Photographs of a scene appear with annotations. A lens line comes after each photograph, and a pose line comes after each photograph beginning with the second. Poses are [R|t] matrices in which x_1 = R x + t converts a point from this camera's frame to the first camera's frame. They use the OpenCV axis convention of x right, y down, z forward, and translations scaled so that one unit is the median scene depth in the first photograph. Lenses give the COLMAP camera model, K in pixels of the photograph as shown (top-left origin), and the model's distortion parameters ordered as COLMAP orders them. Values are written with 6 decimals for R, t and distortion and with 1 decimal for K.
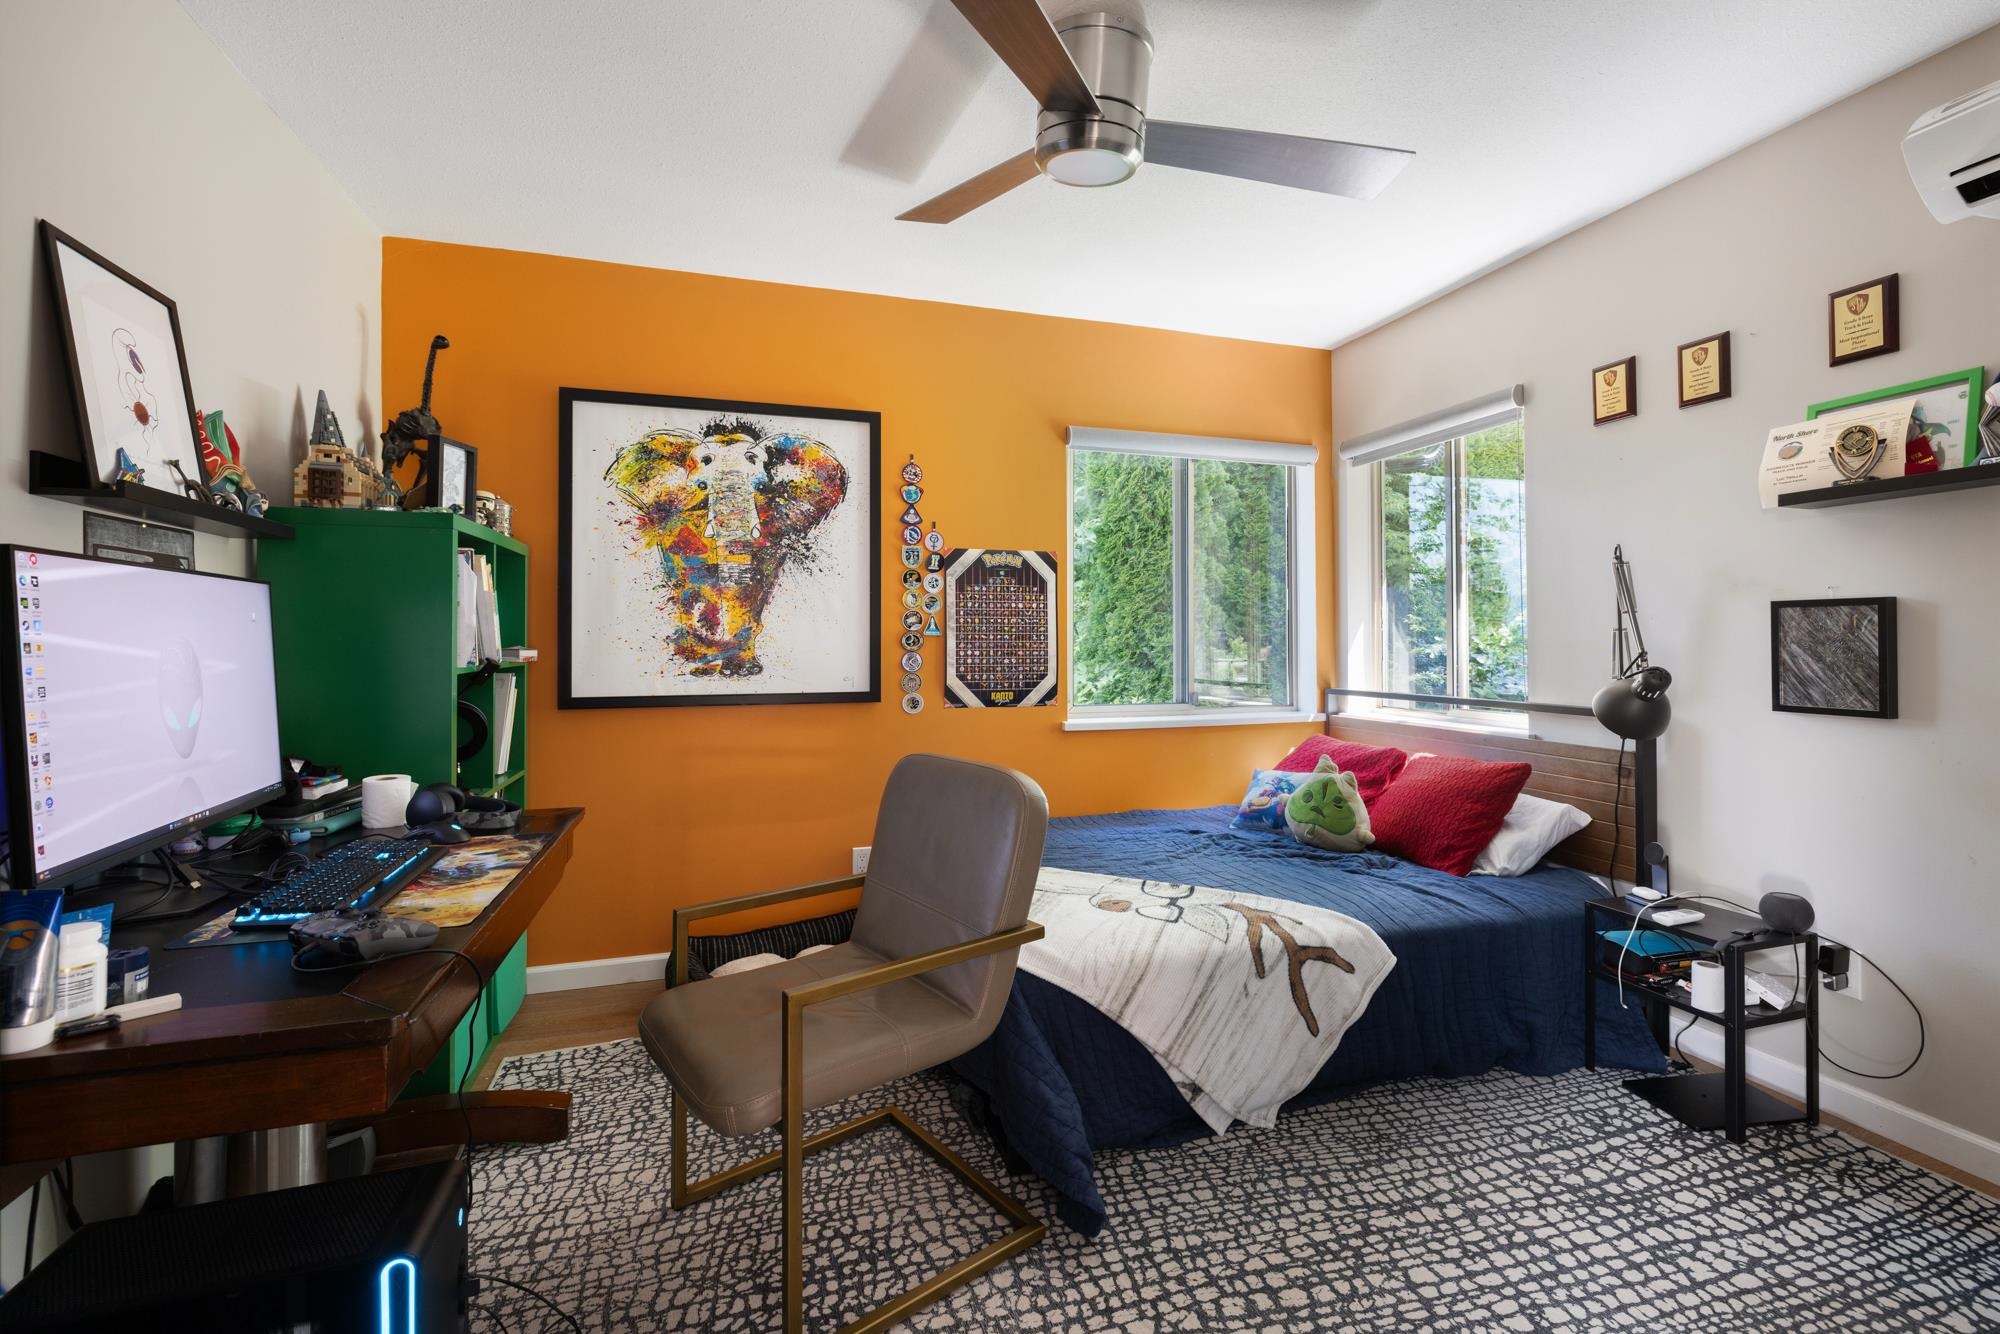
lens RADIAL K [[845.0, 0, 1003.4], [0, 845.0, 652.2], [0, 0, 1]] dist [-0.000281, 0.000094]
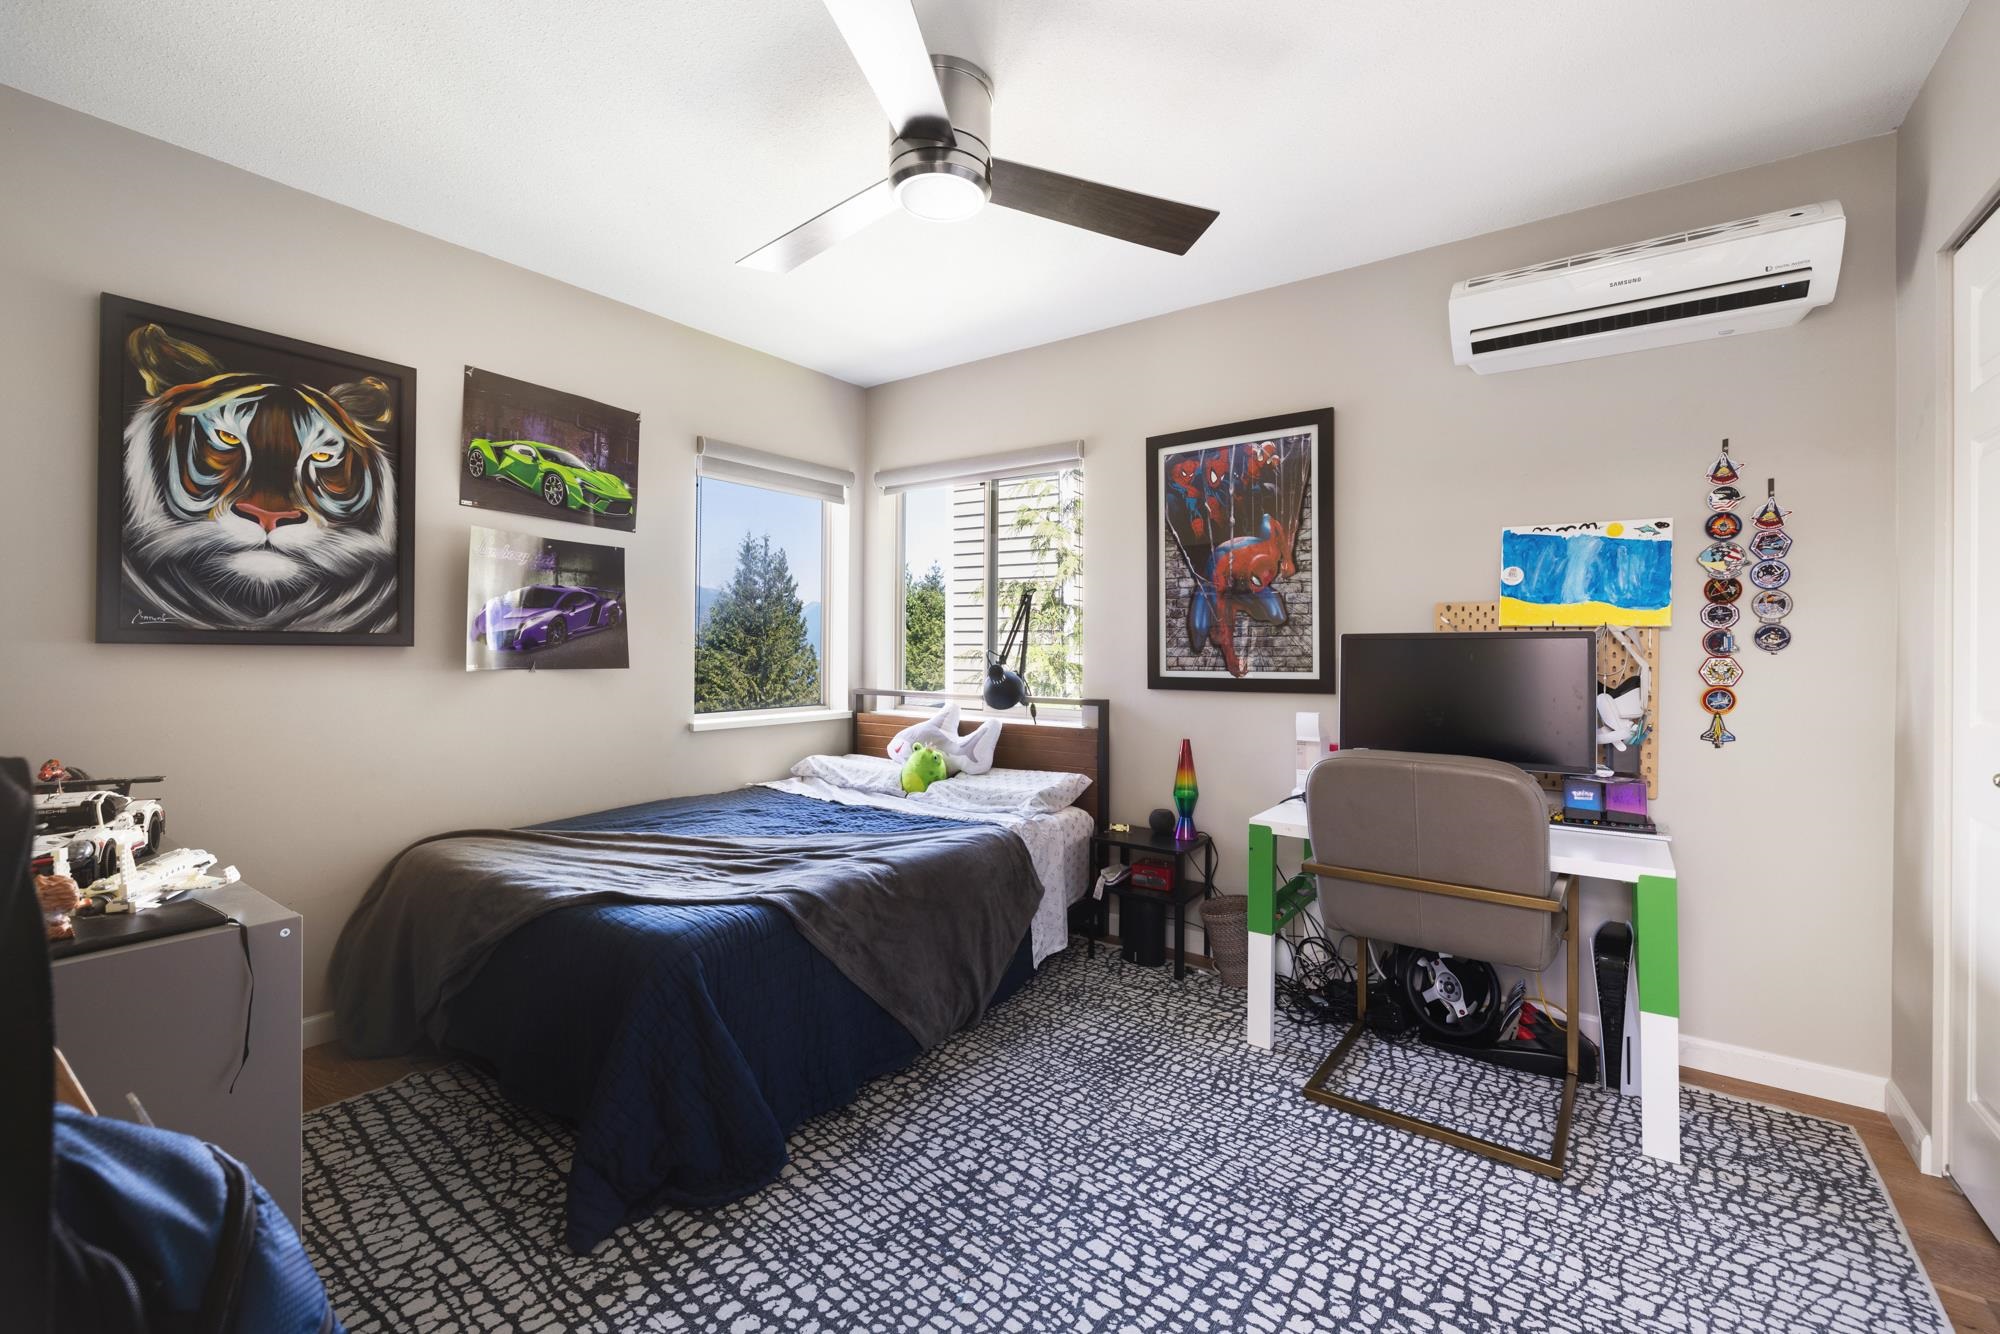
lens RADIAL K [[845.0, 0, 995.9], [0, 845.0, 651.9], [0, 0, 1]] dist [-0.000281, 0.000094]
pose [[0.574651, 0.015797, -0.818246, 1.250439], [-0.010258, 0.999874, 0.012100, -0.028619], [0.818334, 0.001441, 0.574741, 0.268570]]
